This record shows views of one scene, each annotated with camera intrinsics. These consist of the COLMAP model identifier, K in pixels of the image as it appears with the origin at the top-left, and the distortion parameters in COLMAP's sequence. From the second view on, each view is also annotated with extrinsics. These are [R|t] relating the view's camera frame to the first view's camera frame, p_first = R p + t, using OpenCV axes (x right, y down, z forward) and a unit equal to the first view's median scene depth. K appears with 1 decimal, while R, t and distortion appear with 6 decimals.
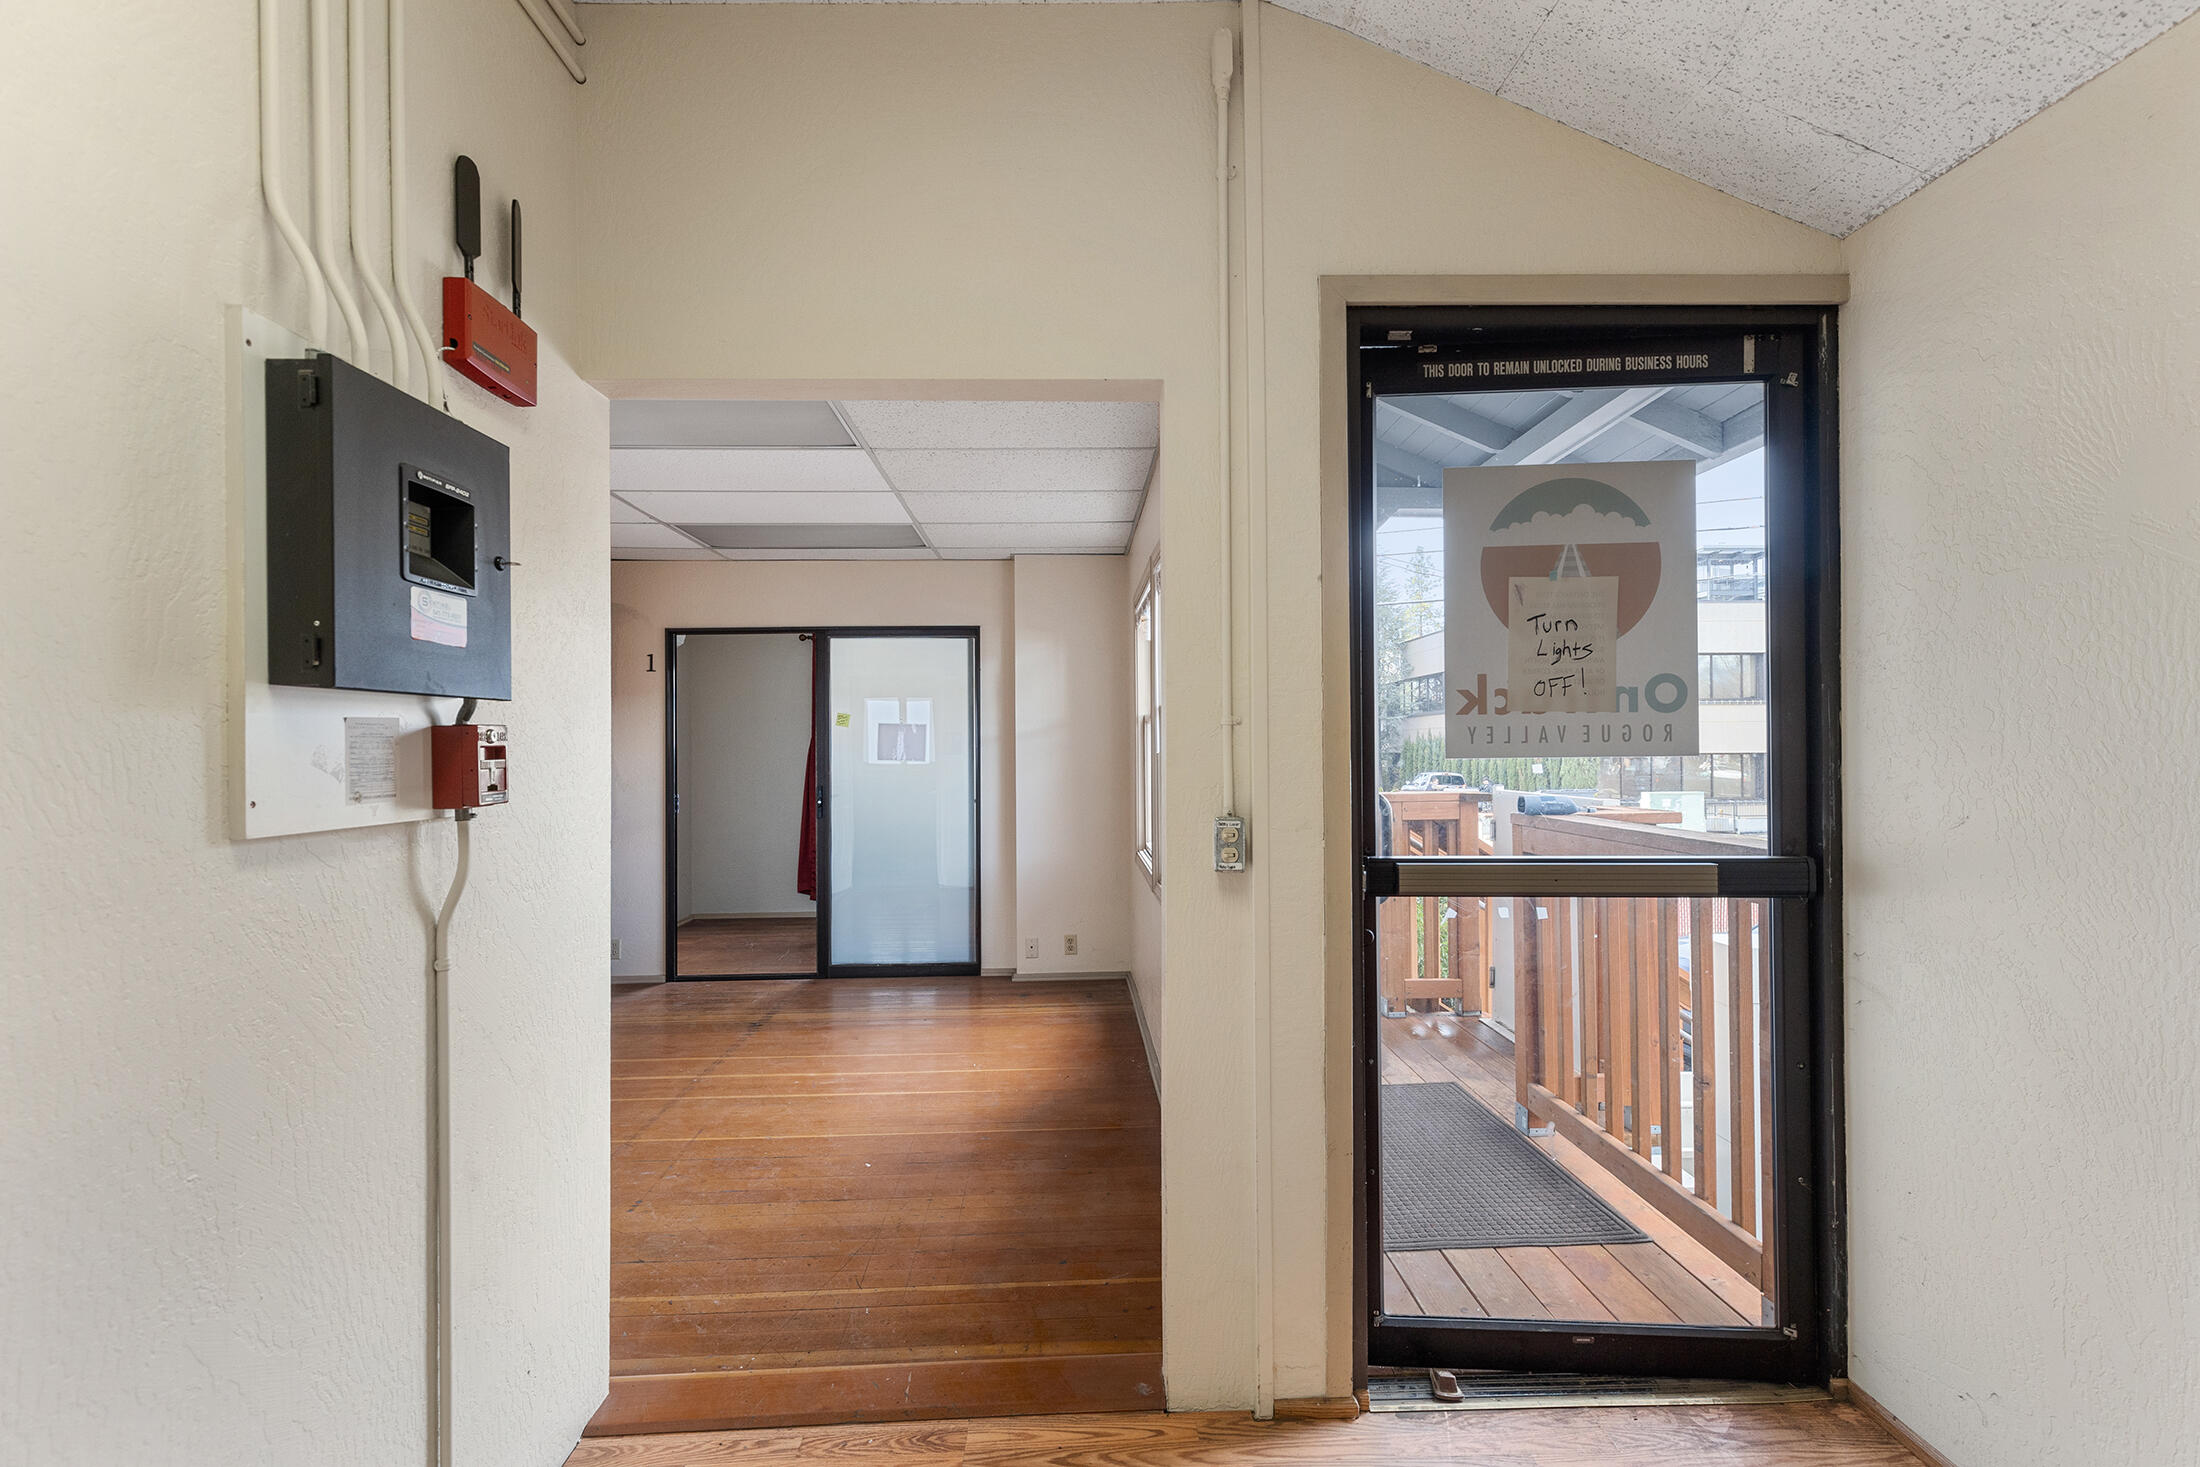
lens RADIAL K [[986.4, 0, 1096.8], [0, 986.4, 743.2], [0, 0, 1]] dist [0.002872, -0.000384]
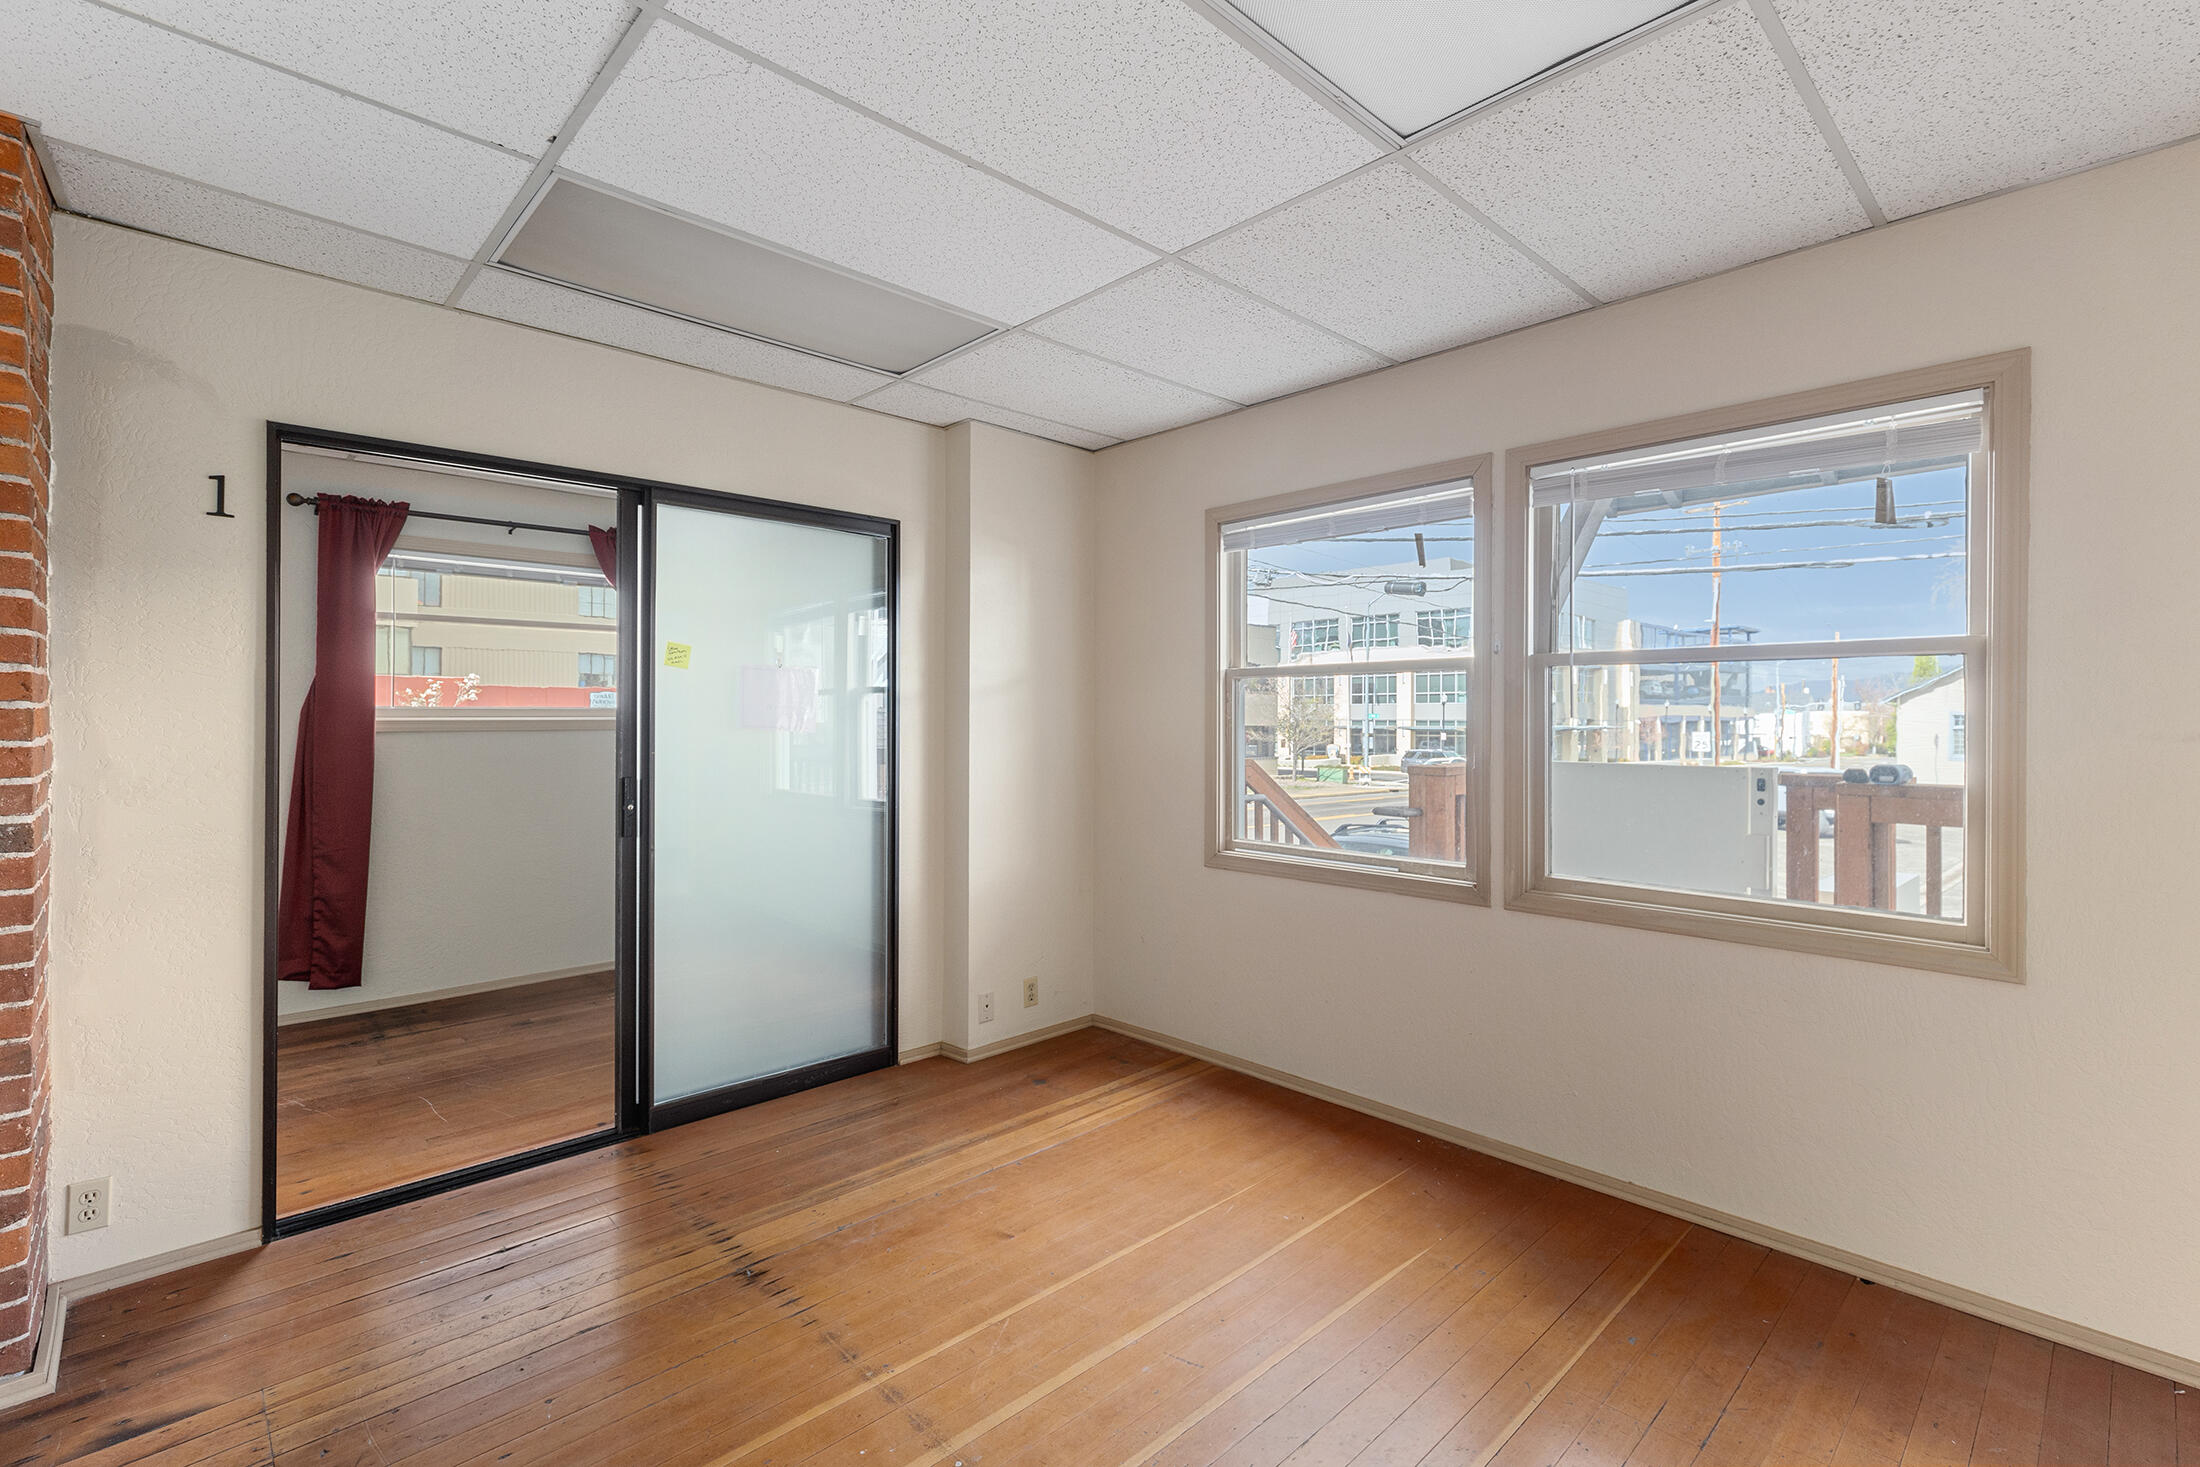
lens RADIAL K [[981.3, 0, 1077.5], [0, 981.3, 722.1], [0, 0, 1]] dist [0.003388, 0.000083]
pose [[0.756890, 0.006007, 0.653514, -0.452696], [-0.008643, 0.999962, 0.000819, 0.011238], [-0.653485, -0.006268, 0.756914, 0.447767]]
